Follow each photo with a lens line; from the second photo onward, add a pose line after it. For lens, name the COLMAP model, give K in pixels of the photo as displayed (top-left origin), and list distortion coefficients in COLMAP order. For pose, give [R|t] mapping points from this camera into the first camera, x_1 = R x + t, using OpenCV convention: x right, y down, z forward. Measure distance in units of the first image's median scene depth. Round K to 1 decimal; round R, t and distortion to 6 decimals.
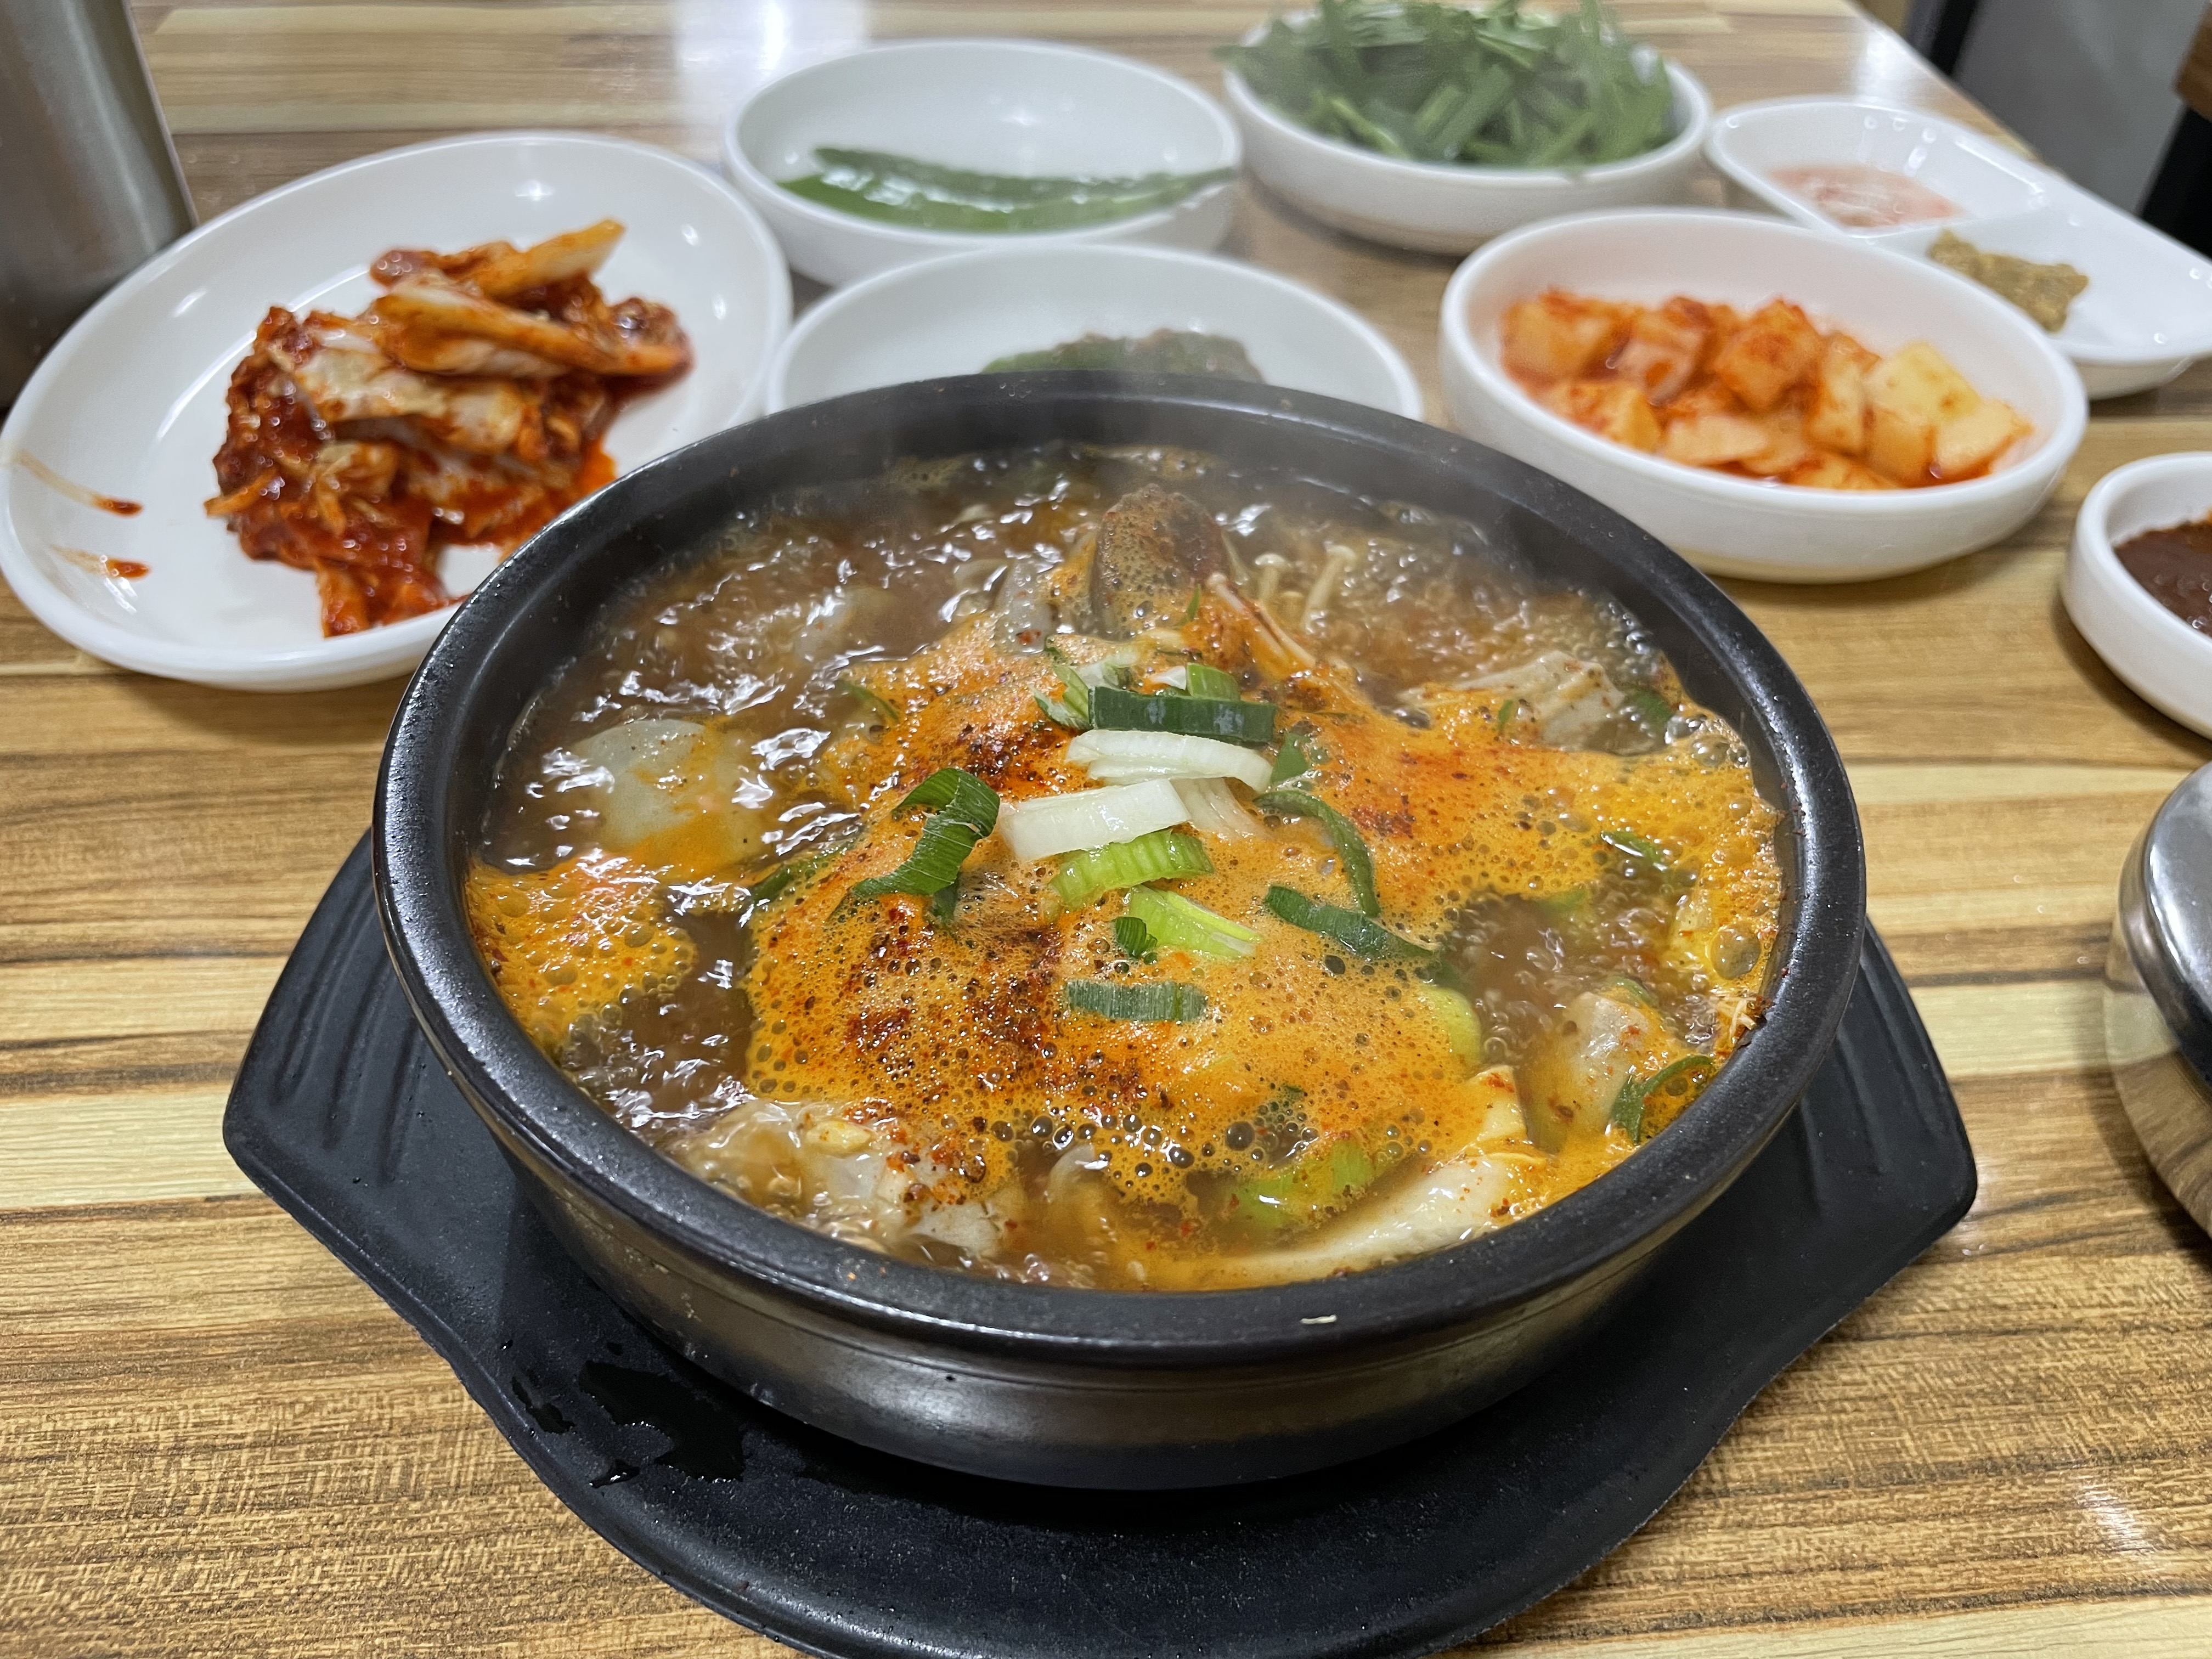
lens RADIAL K [[1684.6, 0, 1125.7], [0, 1684.6, 840.5], [0, 0, 1]] dist [0.044386, -0.095409]
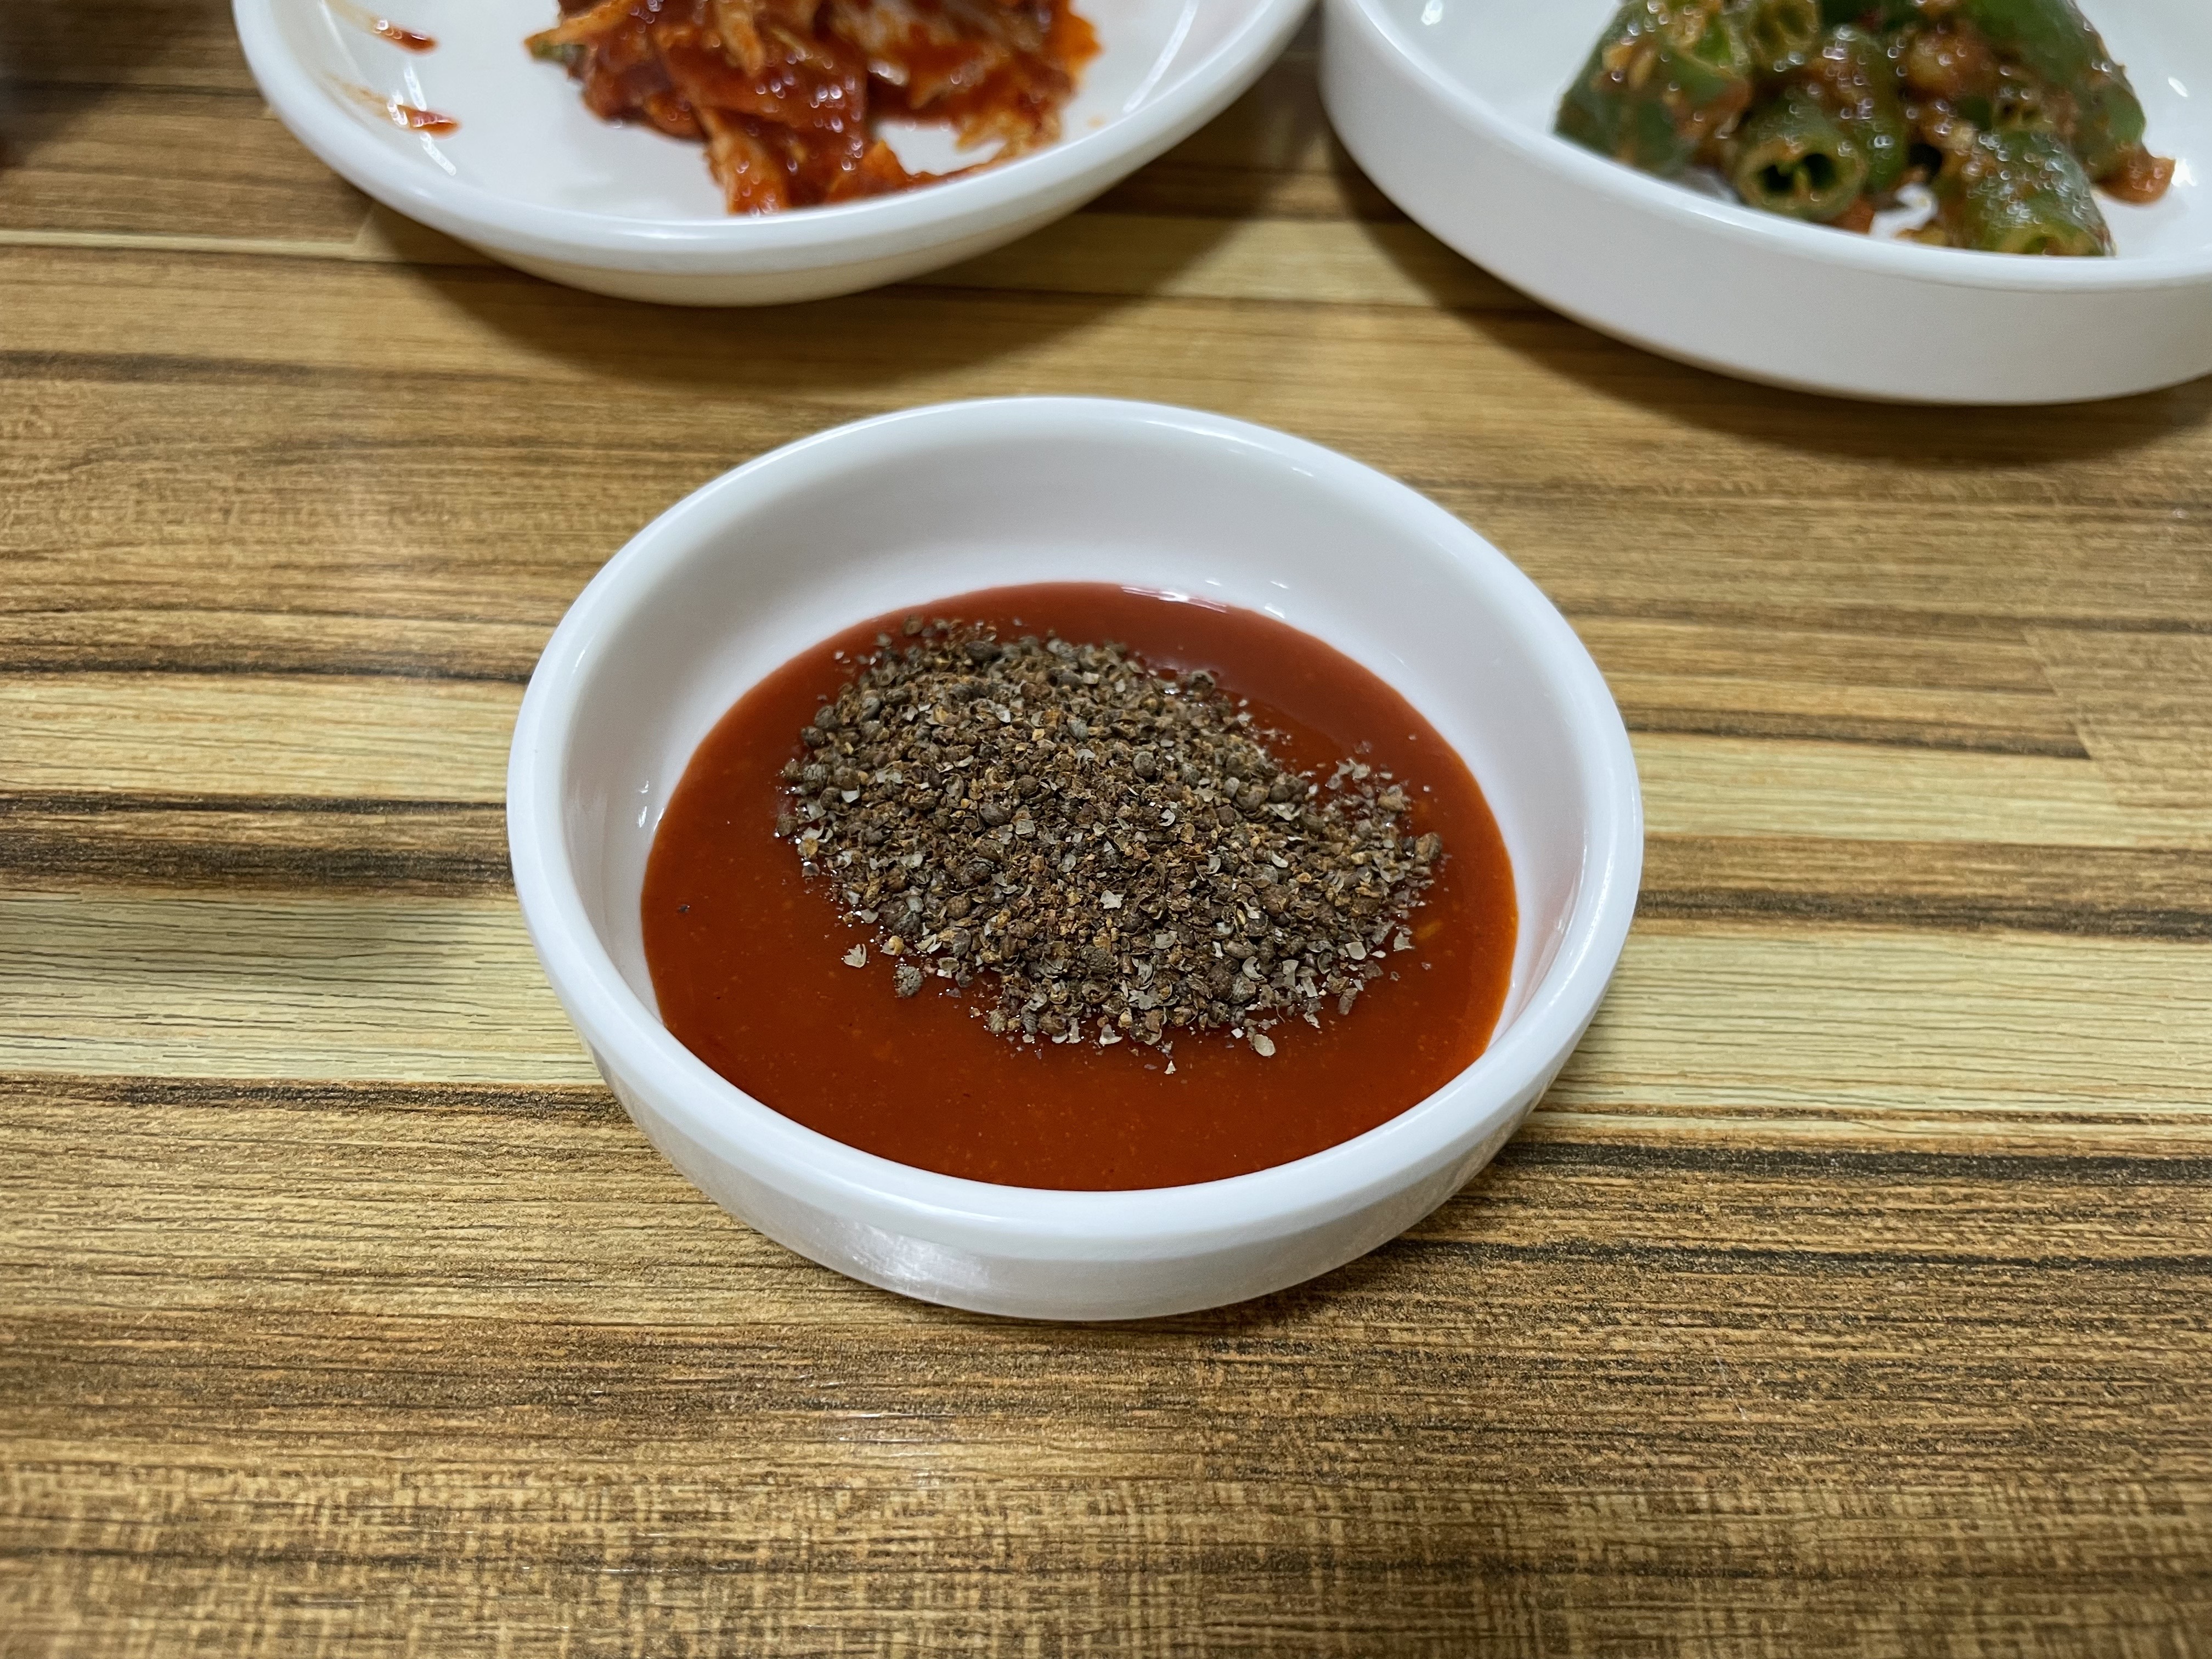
lens RADIAL K [[1805.6, 0, 1102.5], [0, 1805.6, 760.1], [0, 0, 1]] dist [0.037281, -0.101839]
pose [[0.994308, 0.084055, -0.065468, -0.357655], [-0.079804, 0.994685, 0.065057, 0.042263], [0.070589, -0.059462, 0.995732, 0.392548]]
